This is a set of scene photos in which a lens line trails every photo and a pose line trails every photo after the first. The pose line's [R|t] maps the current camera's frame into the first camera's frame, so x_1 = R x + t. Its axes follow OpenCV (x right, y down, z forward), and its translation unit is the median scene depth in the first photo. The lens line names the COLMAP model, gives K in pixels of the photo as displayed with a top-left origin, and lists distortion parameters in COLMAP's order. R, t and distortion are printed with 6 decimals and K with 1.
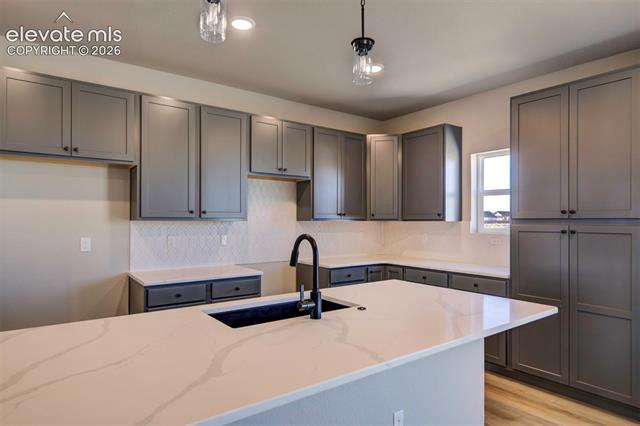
lens RADIAL K [[380.2, 0, 320.5], [0, 380.2, 224.8], [0, 0, 1]] dist [-0.005093, -0.001134]
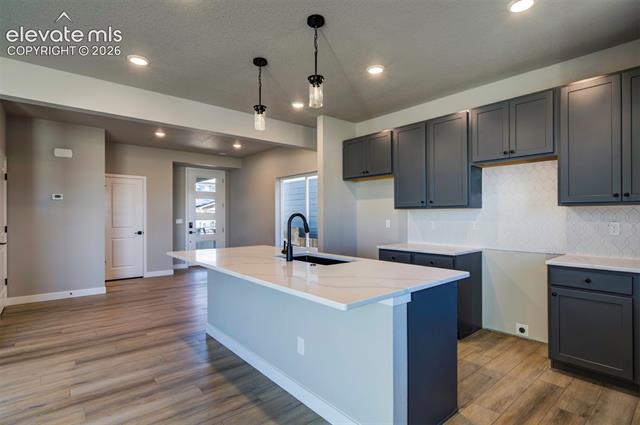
lens RADIAL K [[325.6, 0, 321.3], [0, 325.6, 210.3], [0, 0, 1]] dist [0.016487, 0.000218]
pose [[0.038705, -0.006804, -0.999228, 1.067454], [0.008593, 0.999942, -0.006476, -0.002565], [0.999214, -0.008336, 0.038761, 0.762151]]
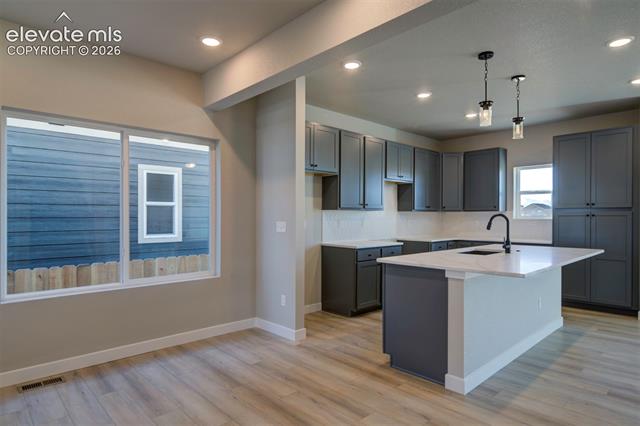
lens RADIAL K [[372.3, 0, 321.0], [0, 372.3, 224.1], [0, 0, 1]] dist [0.005969, -0.001091]
pose [[0.994679, -0.003768, 0.102957, -0.531041], [0.002448, 0.999913, 0.012943, 0.021749], [-0.102997, -0.012622, 0.994602, -0.414668]]
